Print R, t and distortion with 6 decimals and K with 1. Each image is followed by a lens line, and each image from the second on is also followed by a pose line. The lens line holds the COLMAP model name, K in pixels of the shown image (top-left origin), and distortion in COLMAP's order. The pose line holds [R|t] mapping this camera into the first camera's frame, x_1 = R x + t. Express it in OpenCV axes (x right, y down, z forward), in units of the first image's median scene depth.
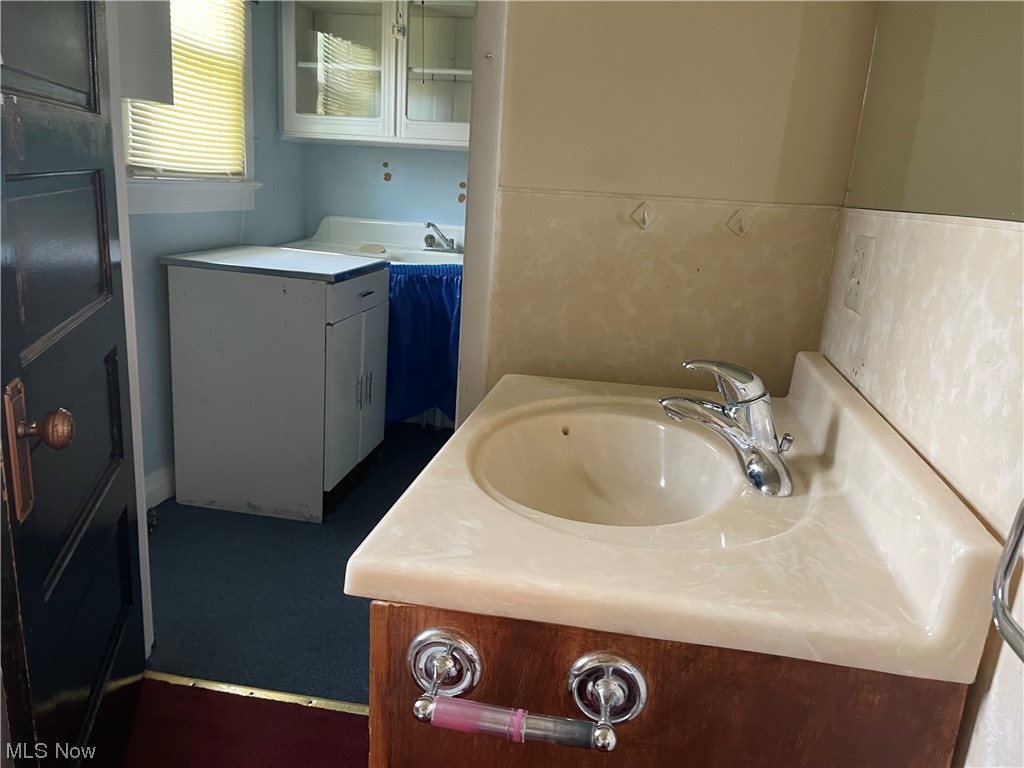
lens RADIAL K [[767.6, 0, 508.1], [0, 767.6, 384.5], [0, 0, 1]] dist [0.003223, -0.009391]
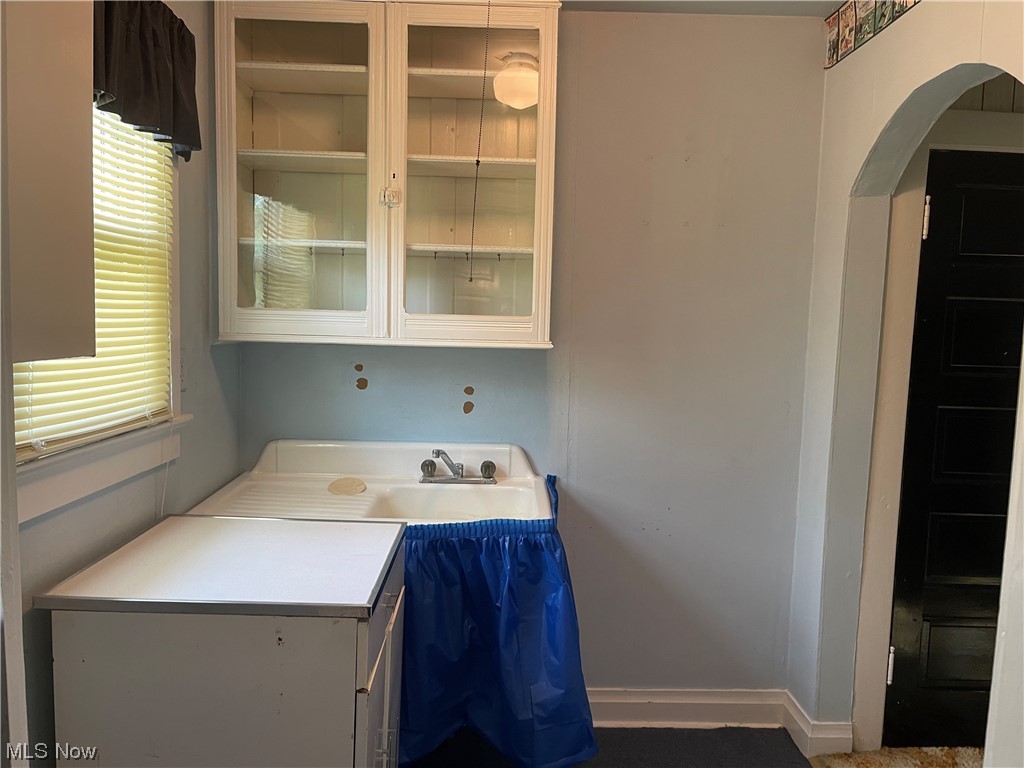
lens RADIAL K [[767.6, 0, 517.5], [0, 767.6, 385.7], [0, 0, 1]] dist [0.003223, -0.009391]
pose [[0.980461, -0.056004, 0.188574, -0.164997], [0.087209, 0.983013, -0.161490, -0.152596], [-0.176327, 0.174780, 0.968690, 0.300909]]
